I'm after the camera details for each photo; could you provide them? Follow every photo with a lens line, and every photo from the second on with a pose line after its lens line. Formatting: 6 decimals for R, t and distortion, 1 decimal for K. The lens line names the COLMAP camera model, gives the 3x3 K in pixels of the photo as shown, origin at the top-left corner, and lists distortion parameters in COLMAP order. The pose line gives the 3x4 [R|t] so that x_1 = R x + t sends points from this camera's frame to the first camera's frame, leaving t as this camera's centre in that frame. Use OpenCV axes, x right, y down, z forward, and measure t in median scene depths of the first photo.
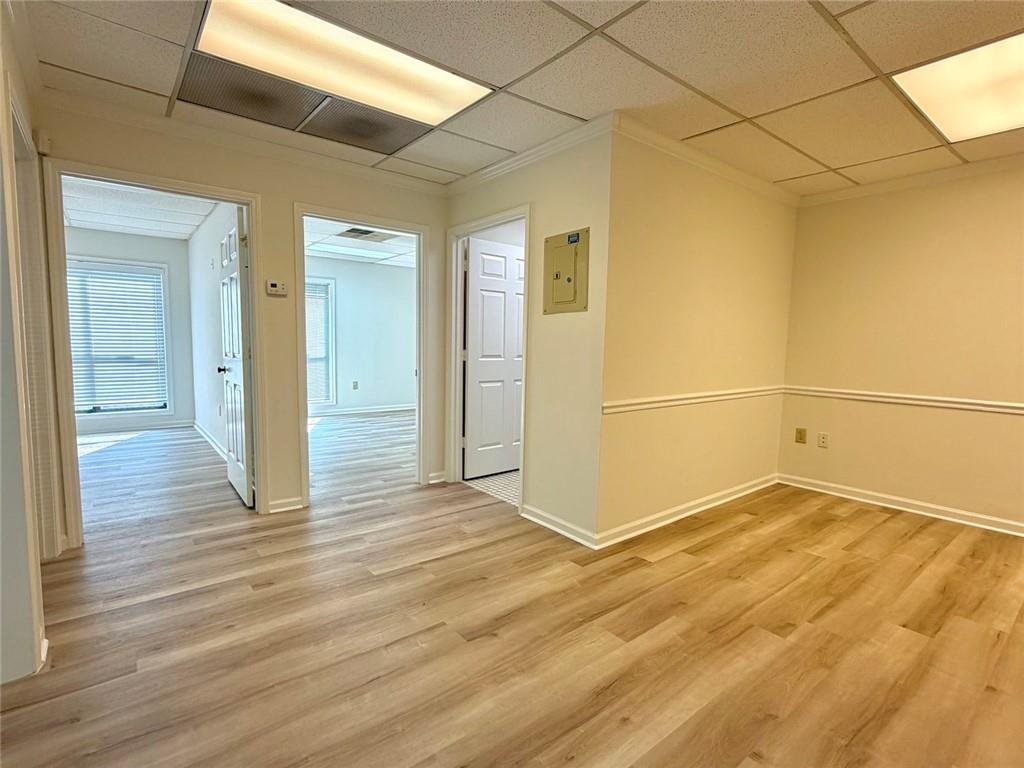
lens RADIAL K [[497.2, 0, 510.1], [0, 497.2, 385.7], [0, 0, 1]] dist [-0.000173, -0.000413]
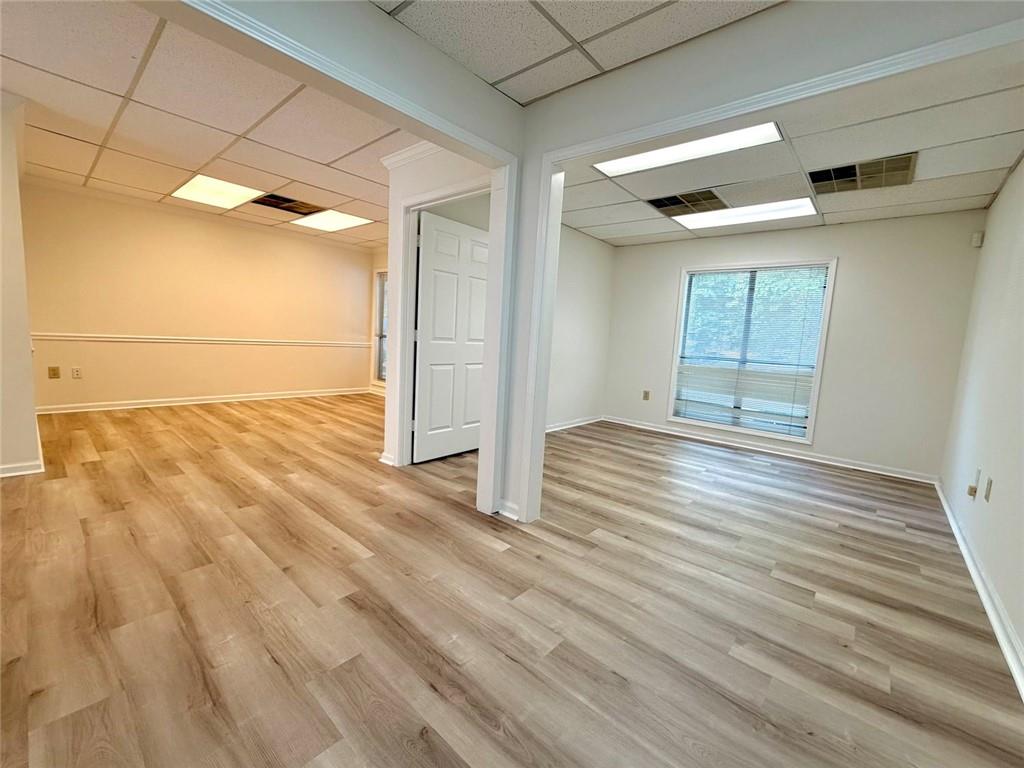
lens RADIAL K [[422.9, 0, 513.0], [0, 422.9, 383.5], [0, 0, 1]] dist [-0.000446, 0.000251]
pose [[-0.175189, -0.139377, 0.974619, -1.108275], [0.026628, 0.988896, 0.146205, 0.003779], [-0.984175, 0.051566, -0.169532, 0.064311]]
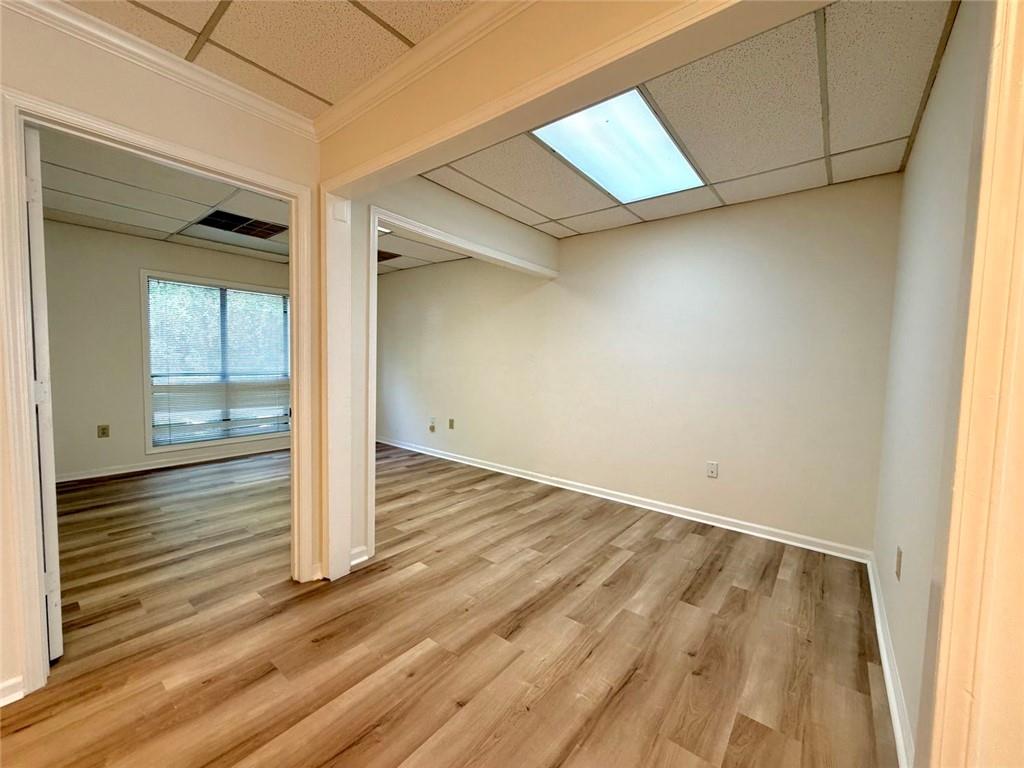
lens RADIAL K [[408.1, 0, 509.6], [0, 408.1, 383.8], [0, 0, 1]] dist [-0.001314, 0.000248]
pose [[-0.975626, -0.028692, -0.217558, -0.271952], [-0.060622, 0.988074, 0.141545, -0.098682], [0.210902, 0.151283, -0.965730, 0.856923]]
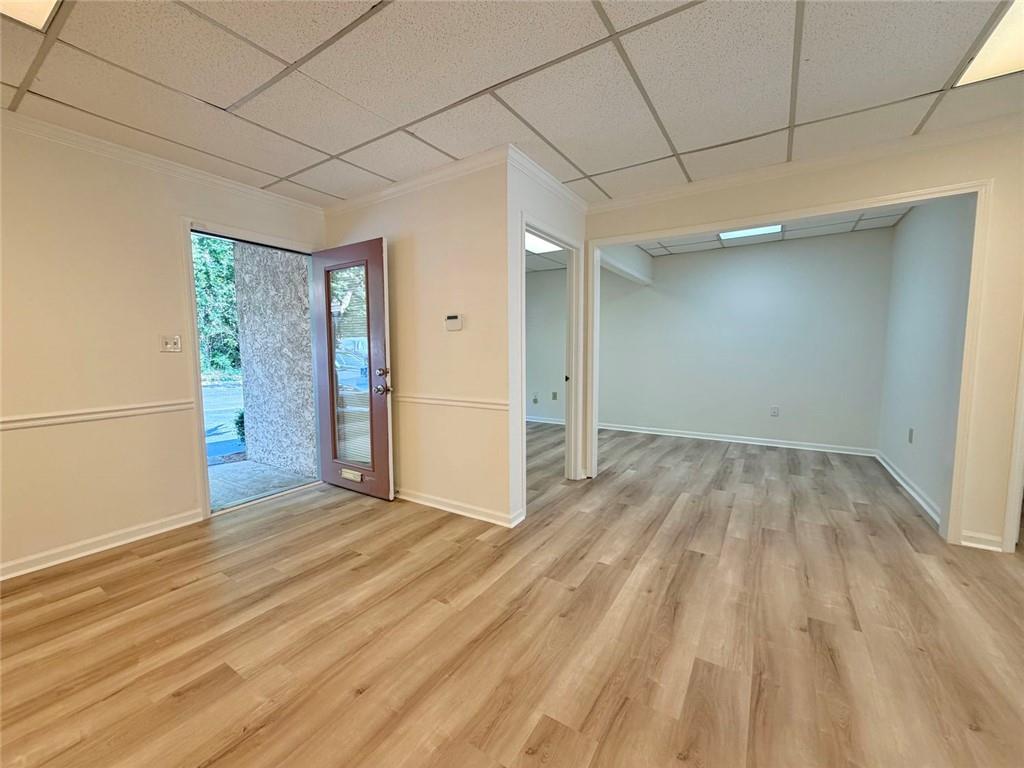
lens RADIAL K [[406.6, 0, 509.6], [0, 406.6, 383.9], [0, 0, 1]] dist [-0.000880, 0.000245]
pose [[-0.948752, 0.016090, -0.315613, 0.644241], [-0.038083, 0.985604, 0.164725, -0.095675], [0.313720, 0.168303, -0.934481, 1.207714]]
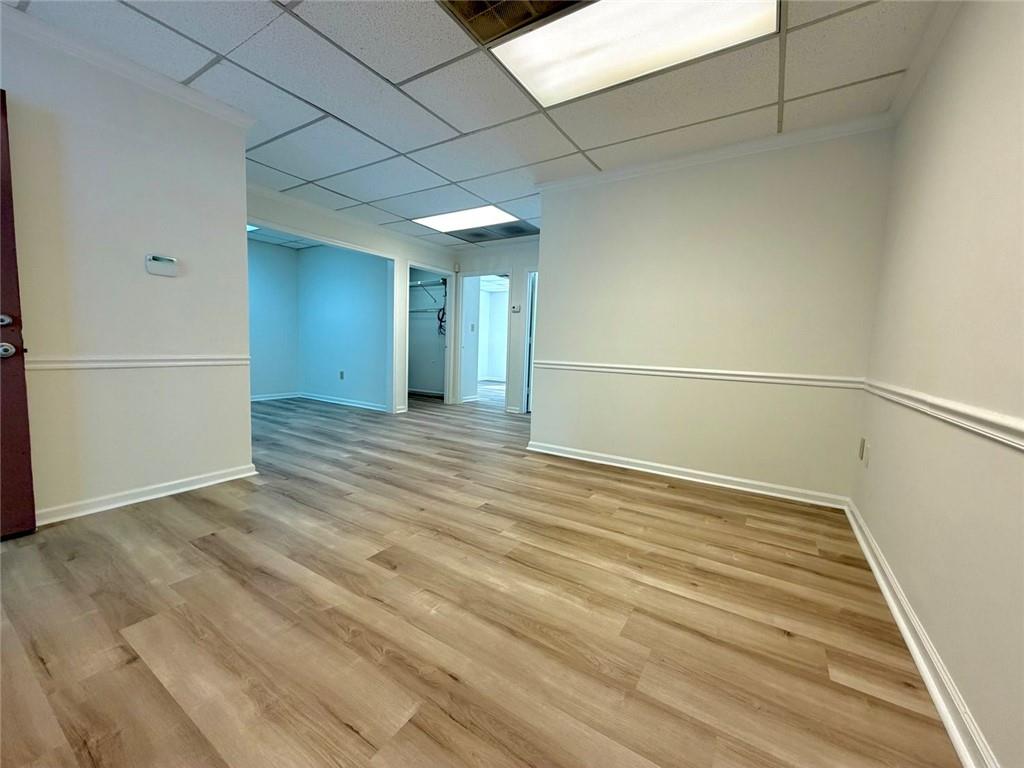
lens RADIAL K [[406.6, 0, 509.6], [0, 406.6, 383.9], [0, 0, 1]] dist [-0.000880, 0.000245]
pose [[0.321330, 0.082813, -0.943339, 1.602688], [-0.113914, 0.992315, 0.048310, 0.063065], [0.940091, 0.091936, 0.328295, 0.545163]]
